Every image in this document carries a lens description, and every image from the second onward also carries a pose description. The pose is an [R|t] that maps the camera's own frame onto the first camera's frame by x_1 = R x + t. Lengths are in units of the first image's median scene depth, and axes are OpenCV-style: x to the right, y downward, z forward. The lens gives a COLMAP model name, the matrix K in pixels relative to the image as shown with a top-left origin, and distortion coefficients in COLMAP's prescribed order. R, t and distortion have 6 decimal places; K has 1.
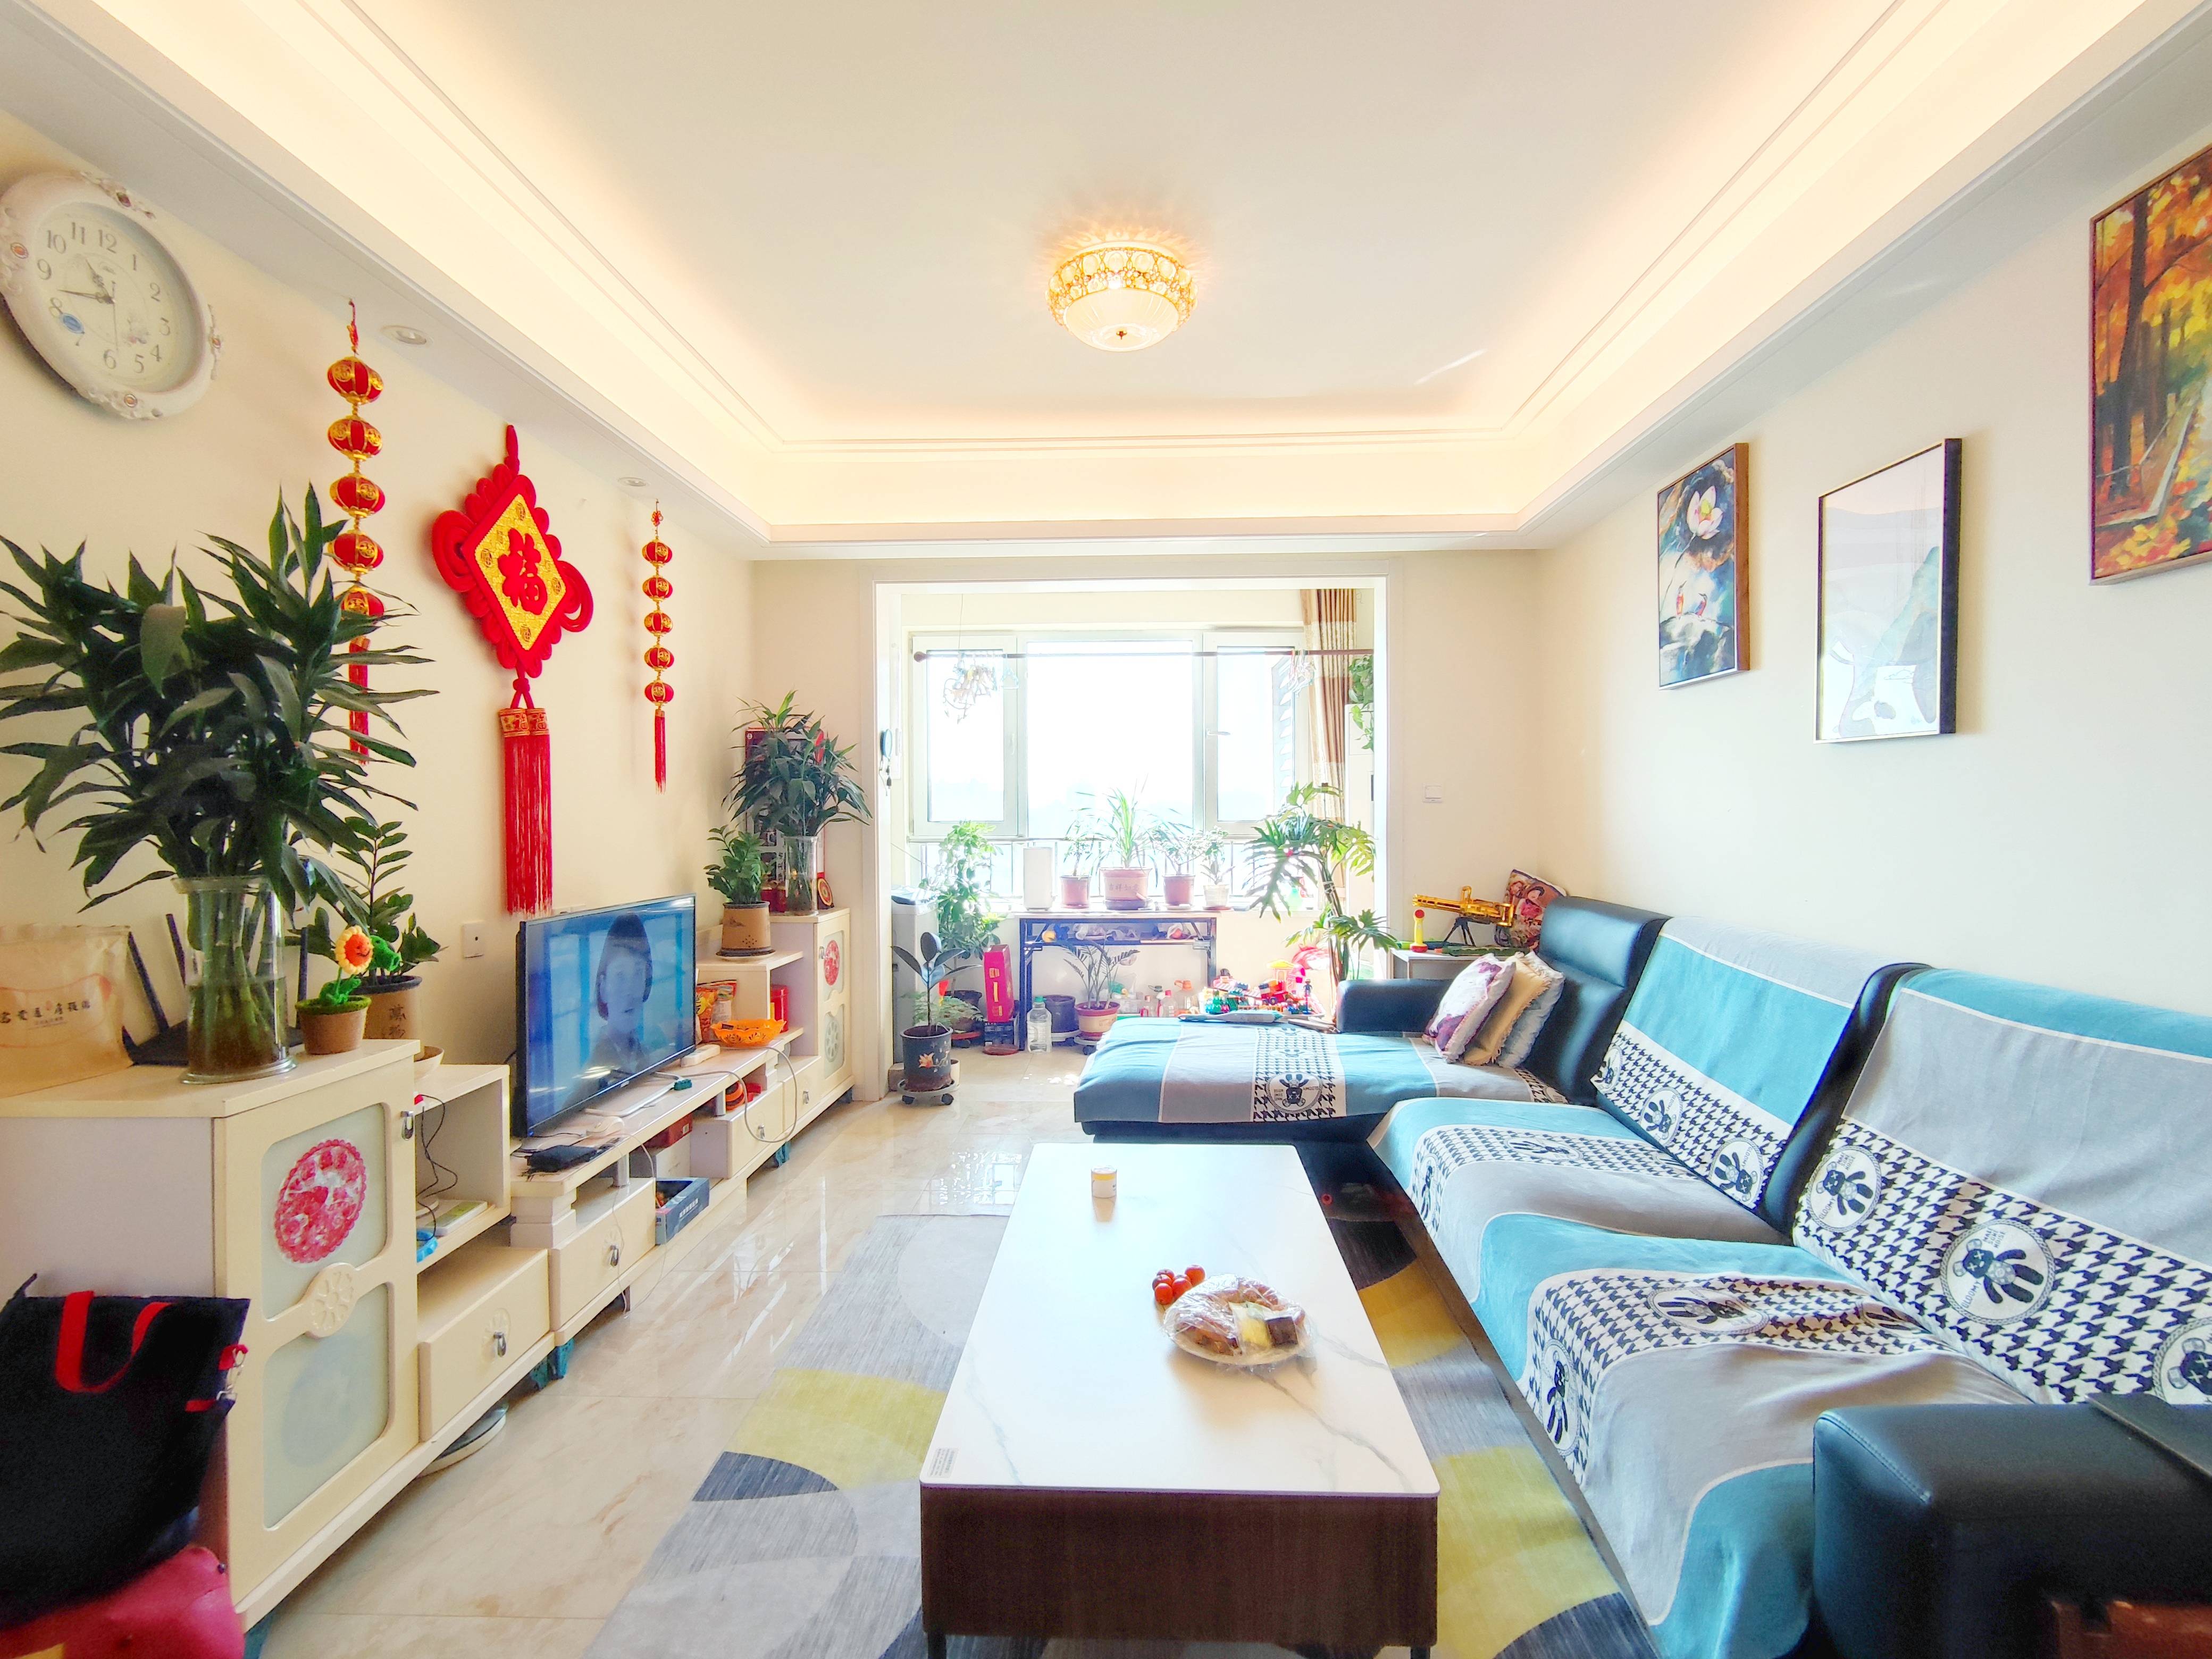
lens RADIAL K [[1012.3, 0, 1106.1], [0, 1012.3, 824.1], [0, 0, 1]] dist [0.001332, 0.000111]
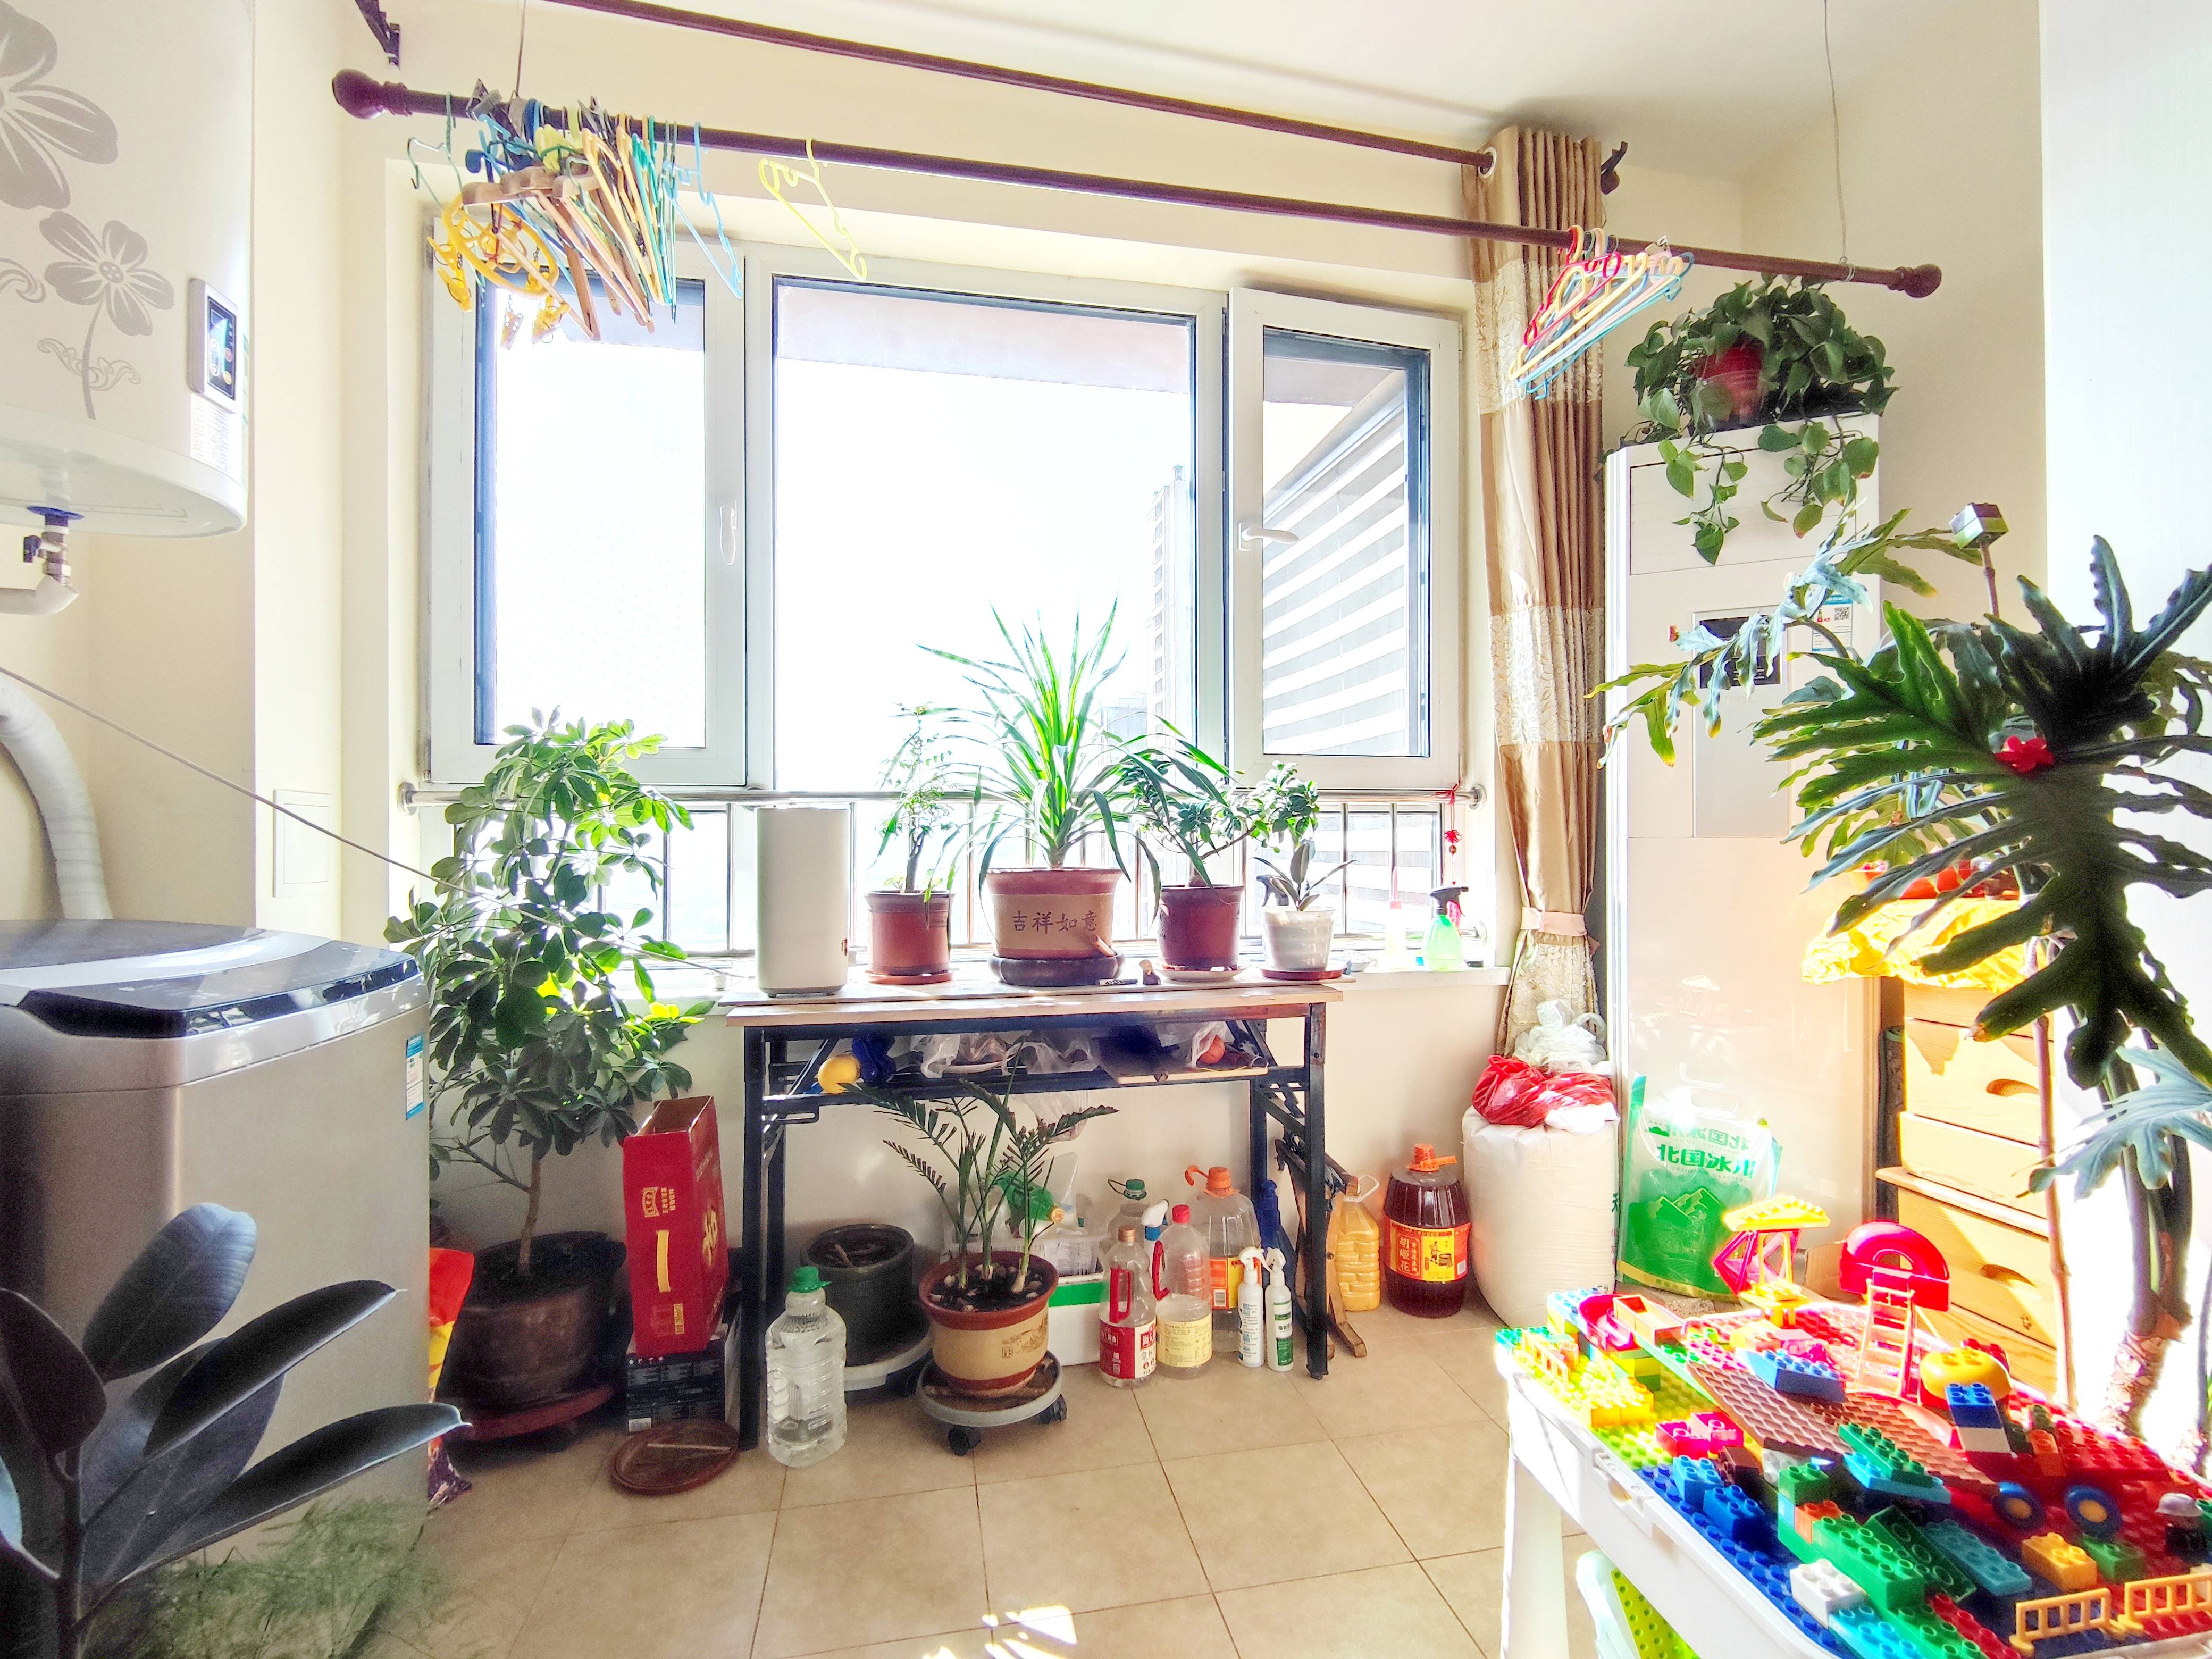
lens RADIAL K [[1012.3, 0, 1108.9], [0, 1012.3, 830.2], [0, 0, 1]] dist [0.001332, 0.000111]
pose [[0.970918, 0.000149, 0.239412, -0.048980], [0.004269, 0.999830, -0.017934, 0.036813], [-0.239374, 0.018434, 0.970752, 0.648751]]
